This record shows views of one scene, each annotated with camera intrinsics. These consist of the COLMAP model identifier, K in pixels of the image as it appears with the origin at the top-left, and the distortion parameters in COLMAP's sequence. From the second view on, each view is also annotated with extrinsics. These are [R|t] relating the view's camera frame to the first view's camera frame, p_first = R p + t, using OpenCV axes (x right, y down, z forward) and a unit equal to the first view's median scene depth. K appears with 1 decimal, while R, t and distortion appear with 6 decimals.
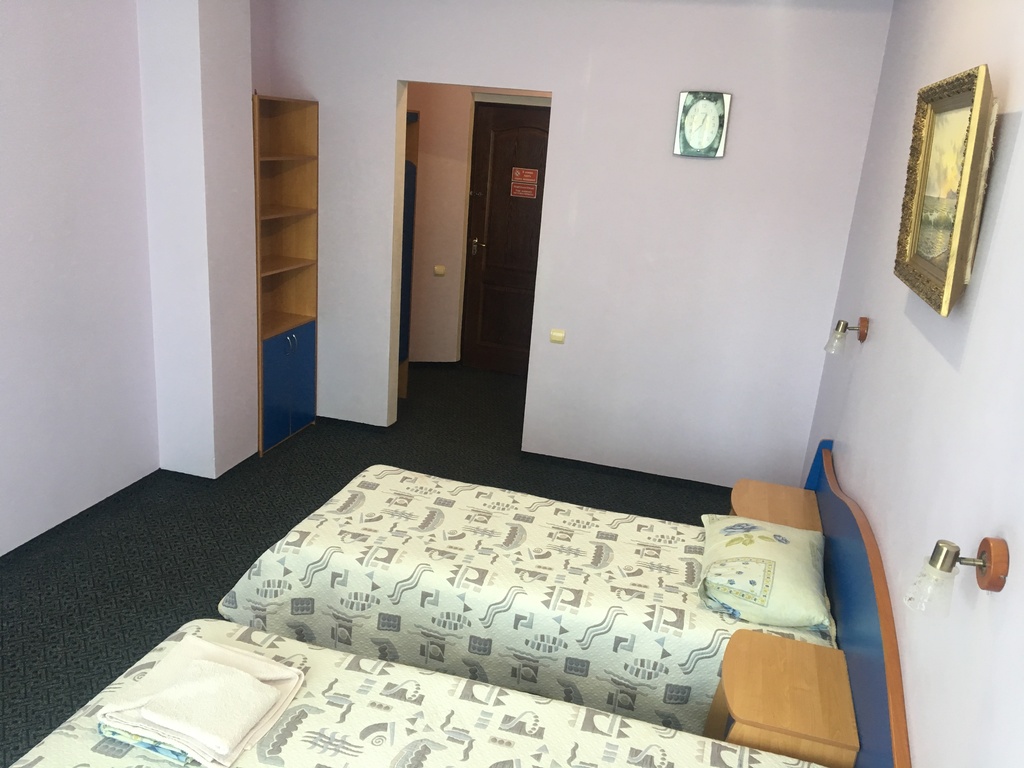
lens RADIAL K [[860.9, 0, 511.1], [0, 860.9, 384.9], [0, 0, 1]] dist [0.079227, -0.114294]
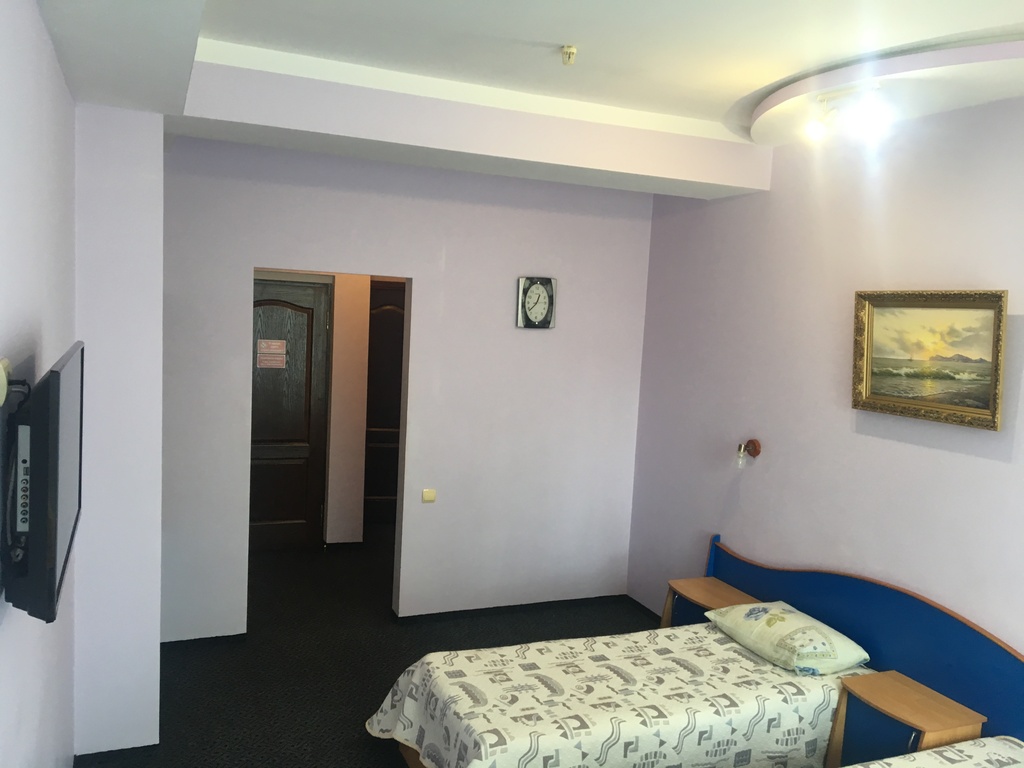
lens RADIAL K [[860.9, 0, 506.2], [0, 860.9, 381.8], [0, 0, 1]] dist [0.079227, -0.114294]
pose [[0.784800, -0.098931, 0.611801, -0.785917], [0.192065, 0.977400, -0.088325, -0.127992], [-0.589236, 0.186823, 0.786065, 0.130215]]
